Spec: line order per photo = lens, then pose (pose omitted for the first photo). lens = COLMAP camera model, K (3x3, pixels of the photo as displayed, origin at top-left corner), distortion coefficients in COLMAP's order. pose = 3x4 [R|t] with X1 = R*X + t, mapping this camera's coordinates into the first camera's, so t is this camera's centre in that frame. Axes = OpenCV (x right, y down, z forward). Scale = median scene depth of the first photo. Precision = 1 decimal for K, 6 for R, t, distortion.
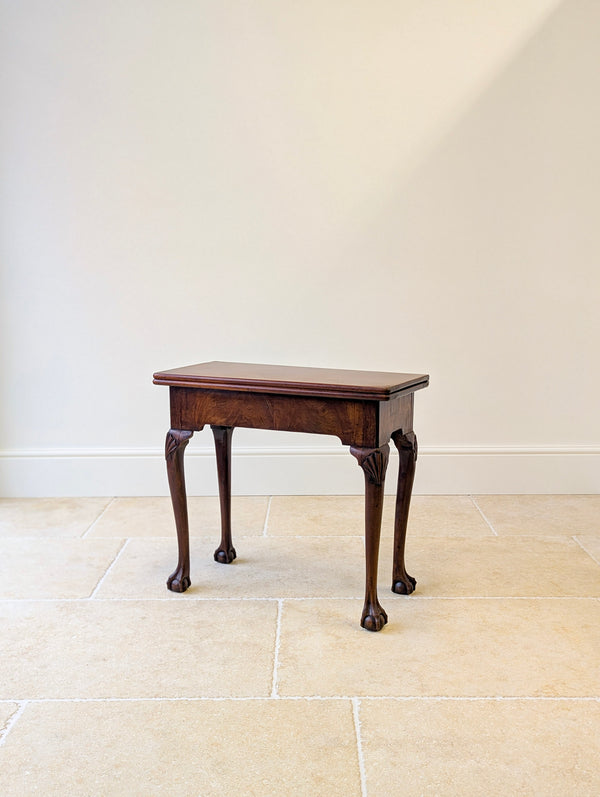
lens RADIAL K [[782.1, 0, 302.3], [0, 782.1, 398.4], [0, 0, 1]] dist [0.006472, 0.003558]
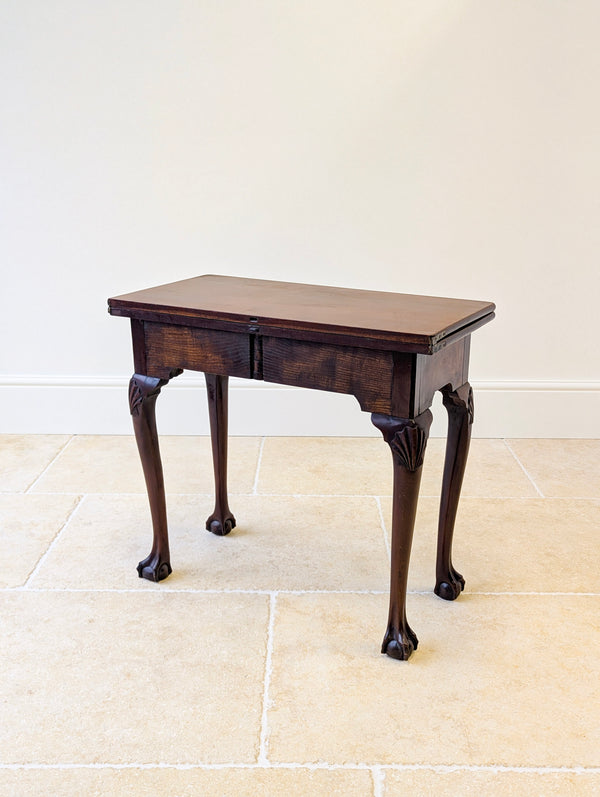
lens RADIAL K [[794.1, 0, 306.5], [0, 794.1, 415.6], [0, 0, 1]] dist [0.014623, 0.013196]
pose [[0.999840, 0.013737, 0.011456, -0.007201], [-0.015240, 0.989522, 0.143578, -0.029189], [-0.009364, -0.143730, 0.989573, 0.275340]]
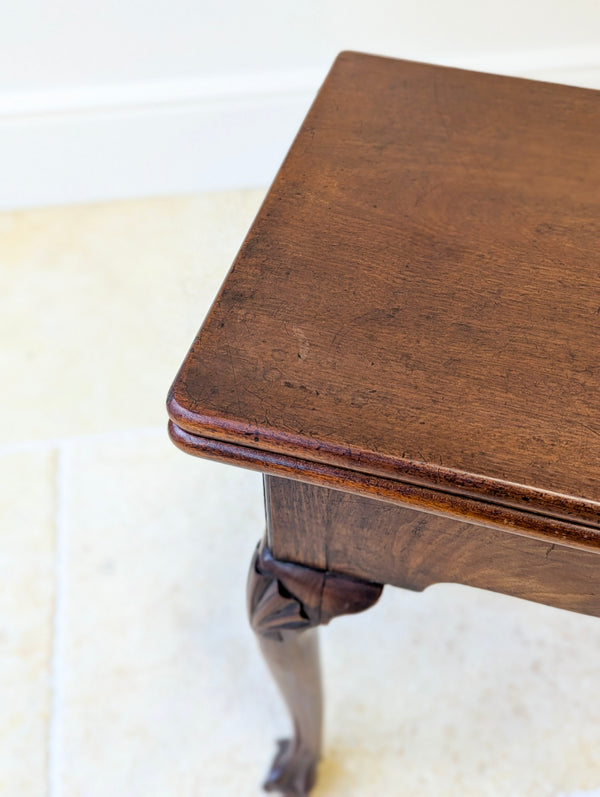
lens RADIAL K [[842.3, 0, 315.4], [0, 842.3, 397.9], [0, 0, 1]] dist [0.042310, -0.006144]
pose [[0.986503, -0.121670, 0.109580, -0.189515], [0.018623, 0.748255, 0.663150, -0.158967], [-0.162679, -0.652159, 0.740422, 0.921544]]
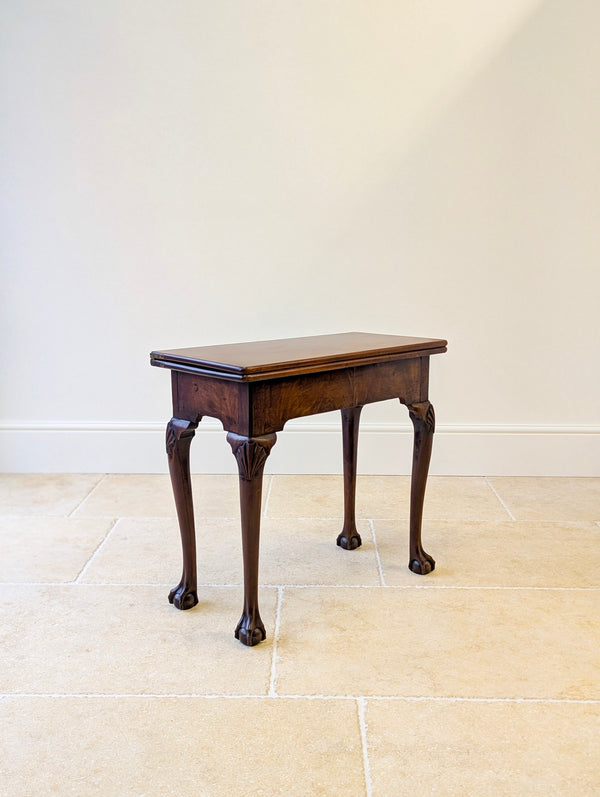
lens RADIAL K [[804.6, 0, 301.5], [0, 804.6, 399.0], [0, 0, 1]] dist [0.011216, 0.000589]
pose [[0.999906, 0.011530, -0.007447, 0.001298], [-0.011298, 0.999473, 0.030427, 0.006892], [0.007794, -0.030340, 0.999509, 0.061610]]
